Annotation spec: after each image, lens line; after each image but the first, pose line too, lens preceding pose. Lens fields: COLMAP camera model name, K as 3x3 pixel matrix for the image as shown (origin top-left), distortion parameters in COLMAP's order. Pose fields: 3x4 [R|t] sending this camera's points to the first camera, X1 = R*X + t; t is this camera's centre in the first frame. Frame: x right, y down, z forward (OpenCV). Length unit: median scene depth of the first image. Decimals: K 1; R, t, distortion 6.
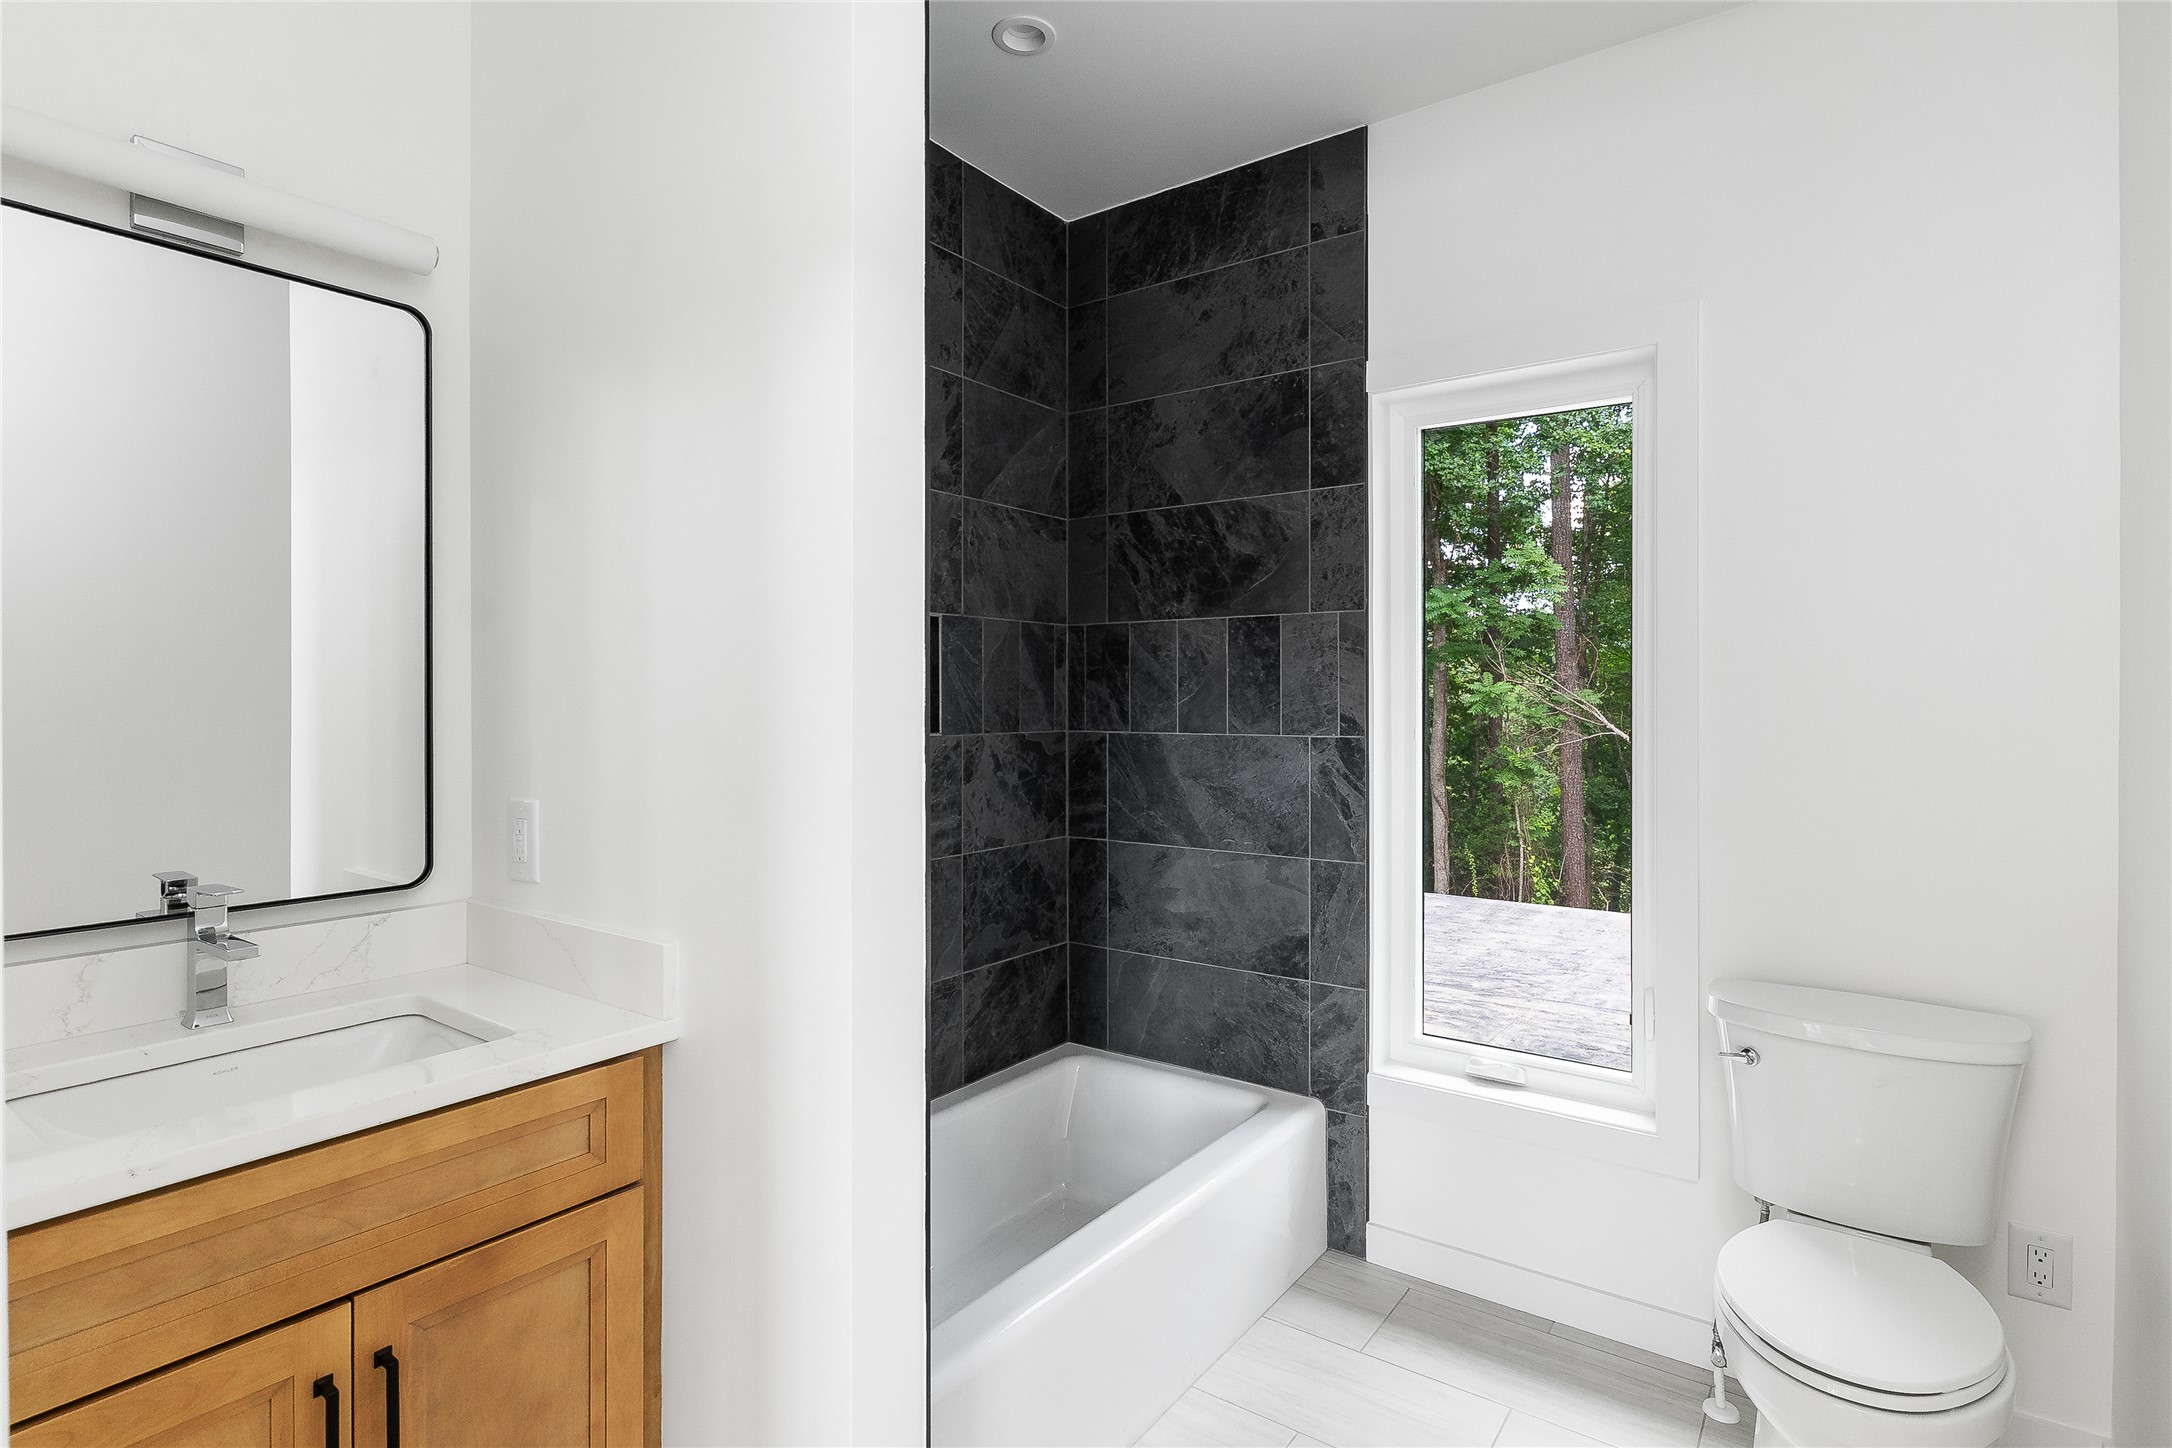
lens RADIAL K [[1086.9, 0, 1088.8], [0, 1086.9, 698.0], [0, 0, 1]] dist [-0.001206, -0.001090]
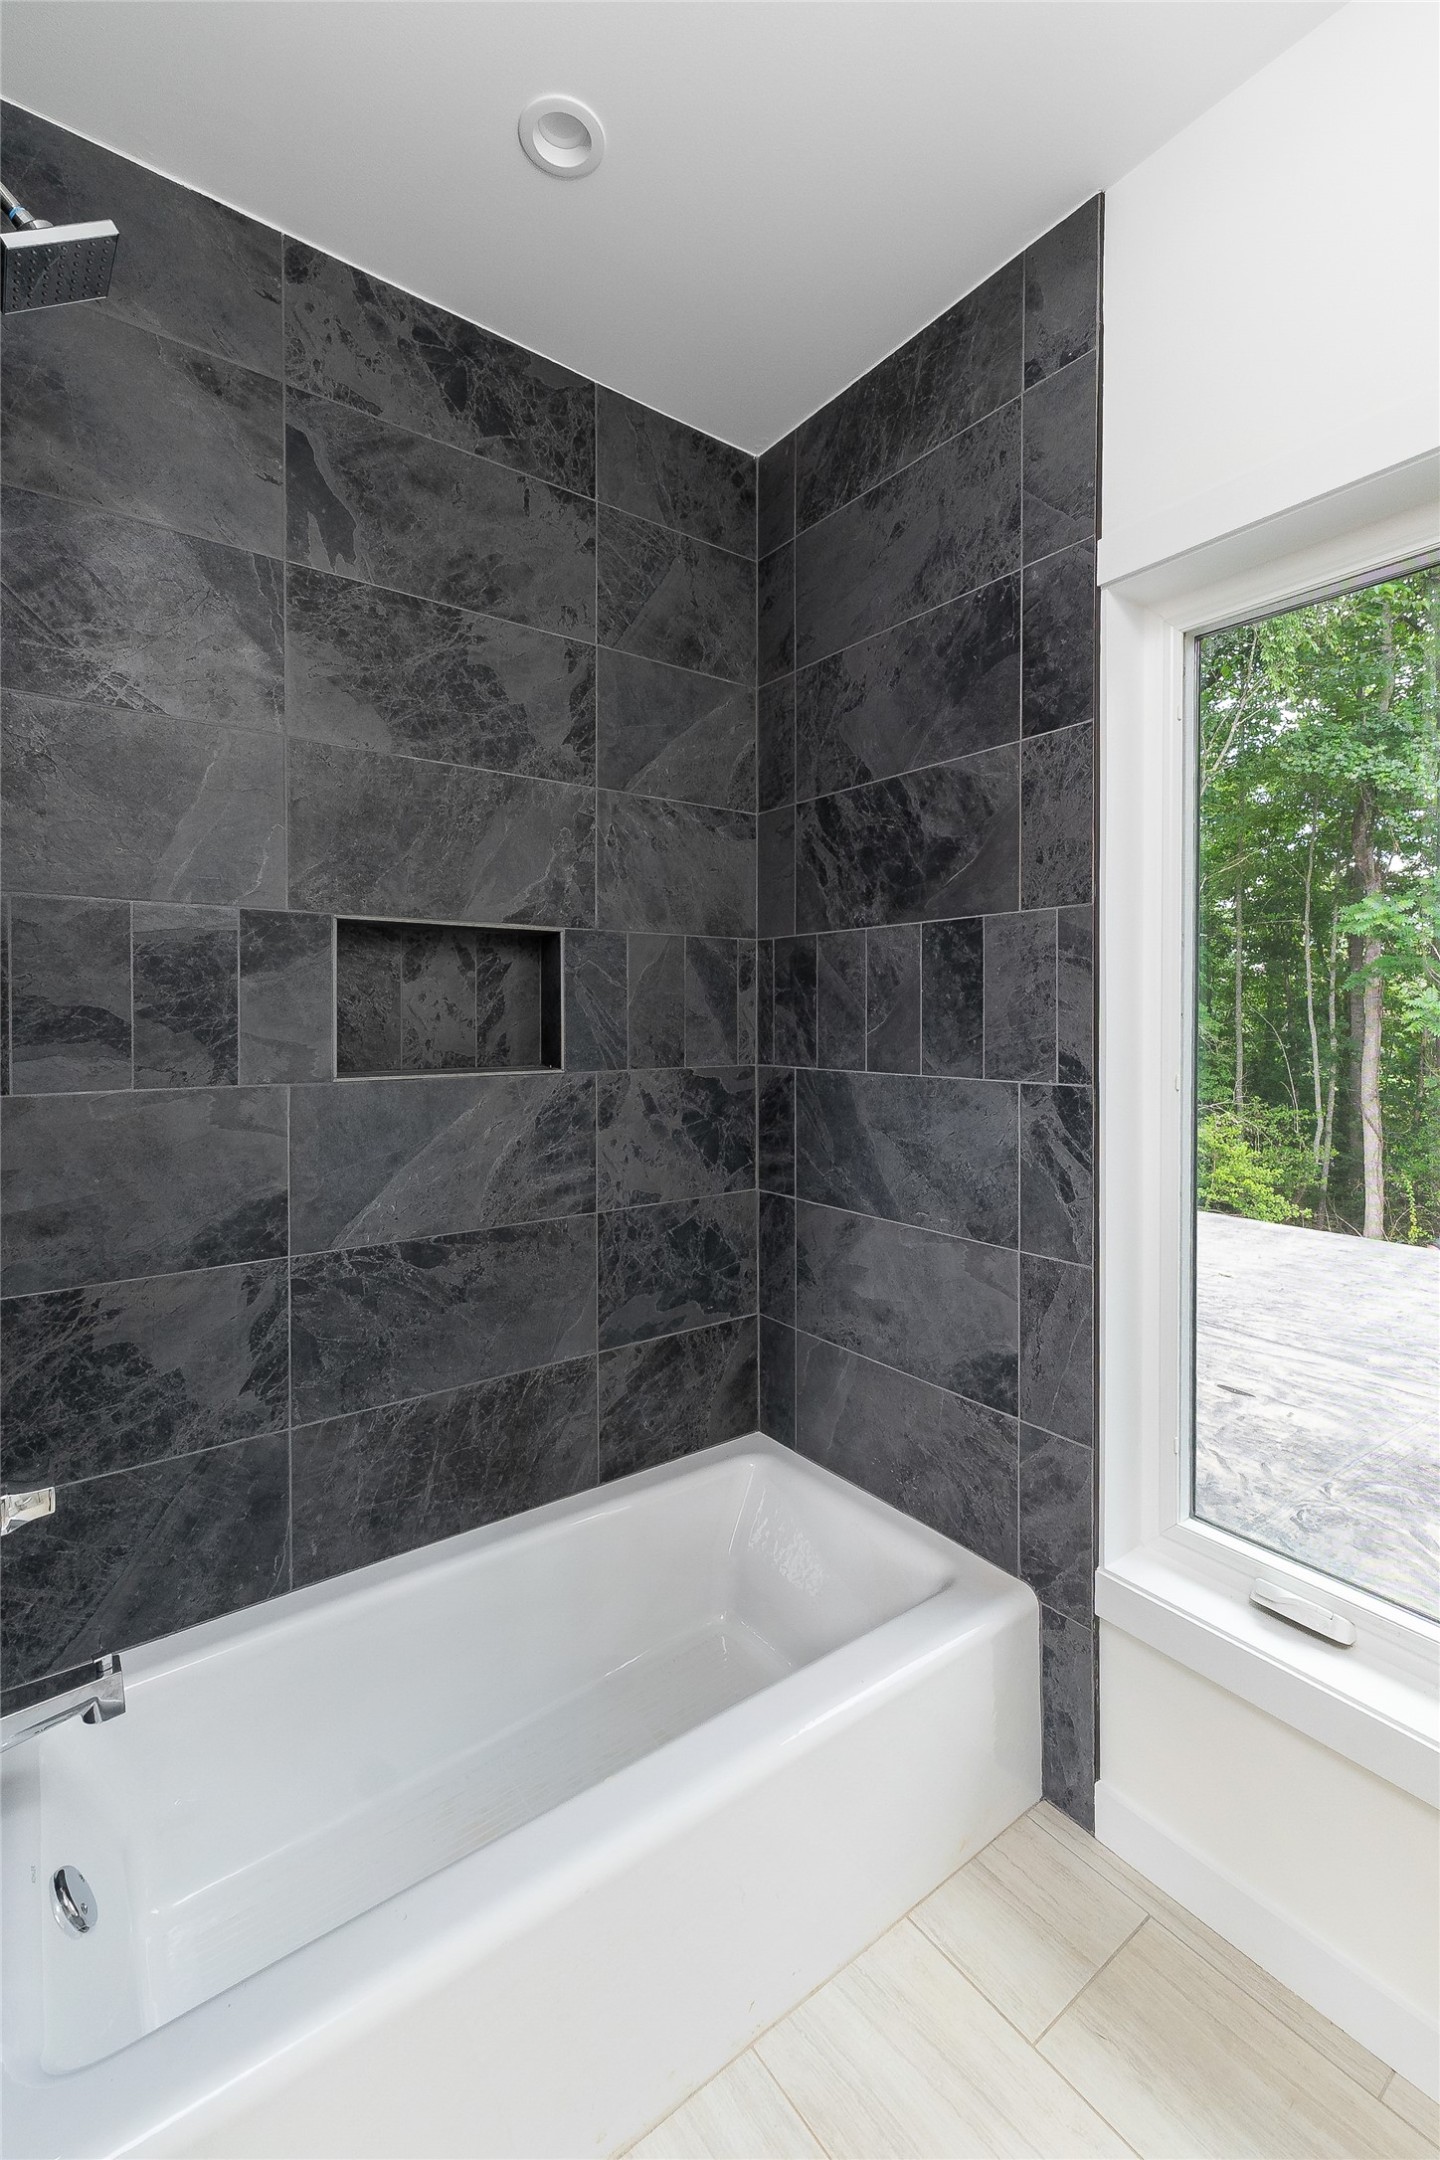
lens RADIAL K [[906.5, 0, 753.0], [0, 906.5, 1026.8], [0, 0, 1]] dist [0.007905, -0.000522]
pose [[0.954131, 0.002156, -0.299382, 0.204653], [0.002166, 0.999898, 0.014103, -0.010104], [0.299382, -0.014105, 0.954029, 0.354295]]
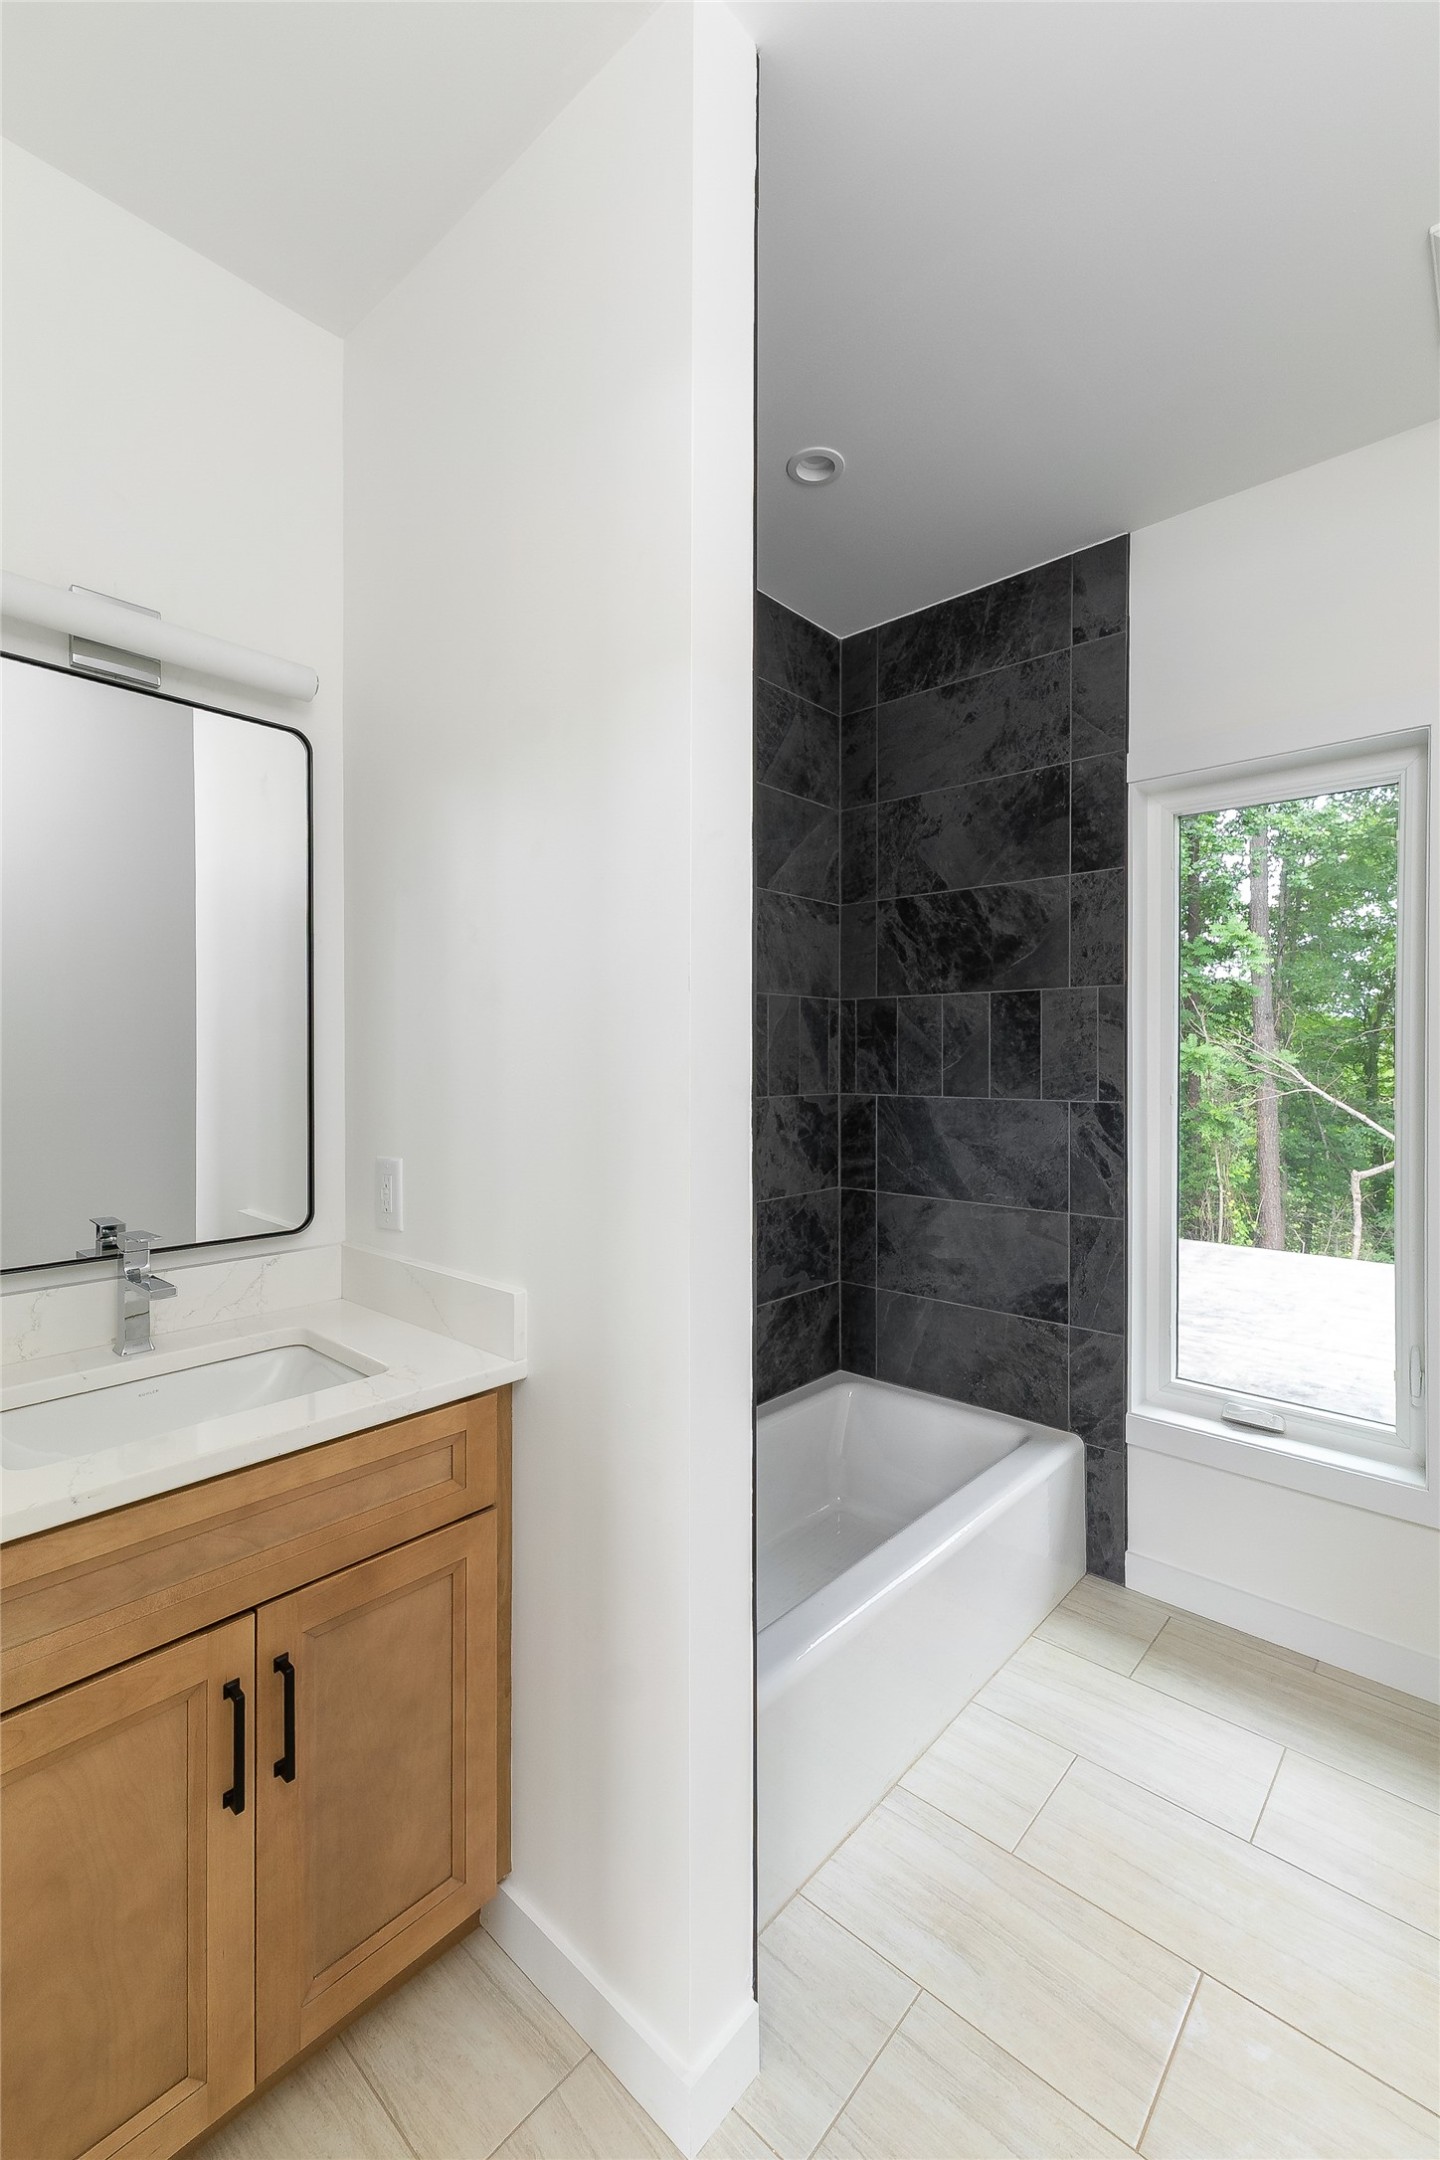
lens RADIAL K [[919.5, 0, 725.2], [0, 919.5, 1062.2], [0, 0, 1]] dist [0.007496, -0.000440]
pose [[0.994496, 0.001782, -0.104762, -0.041218], [-0.001061, 0.999975, 0.006934, -0.009333], [0.104772, -0.006785, 0.994473, 0.044451]]
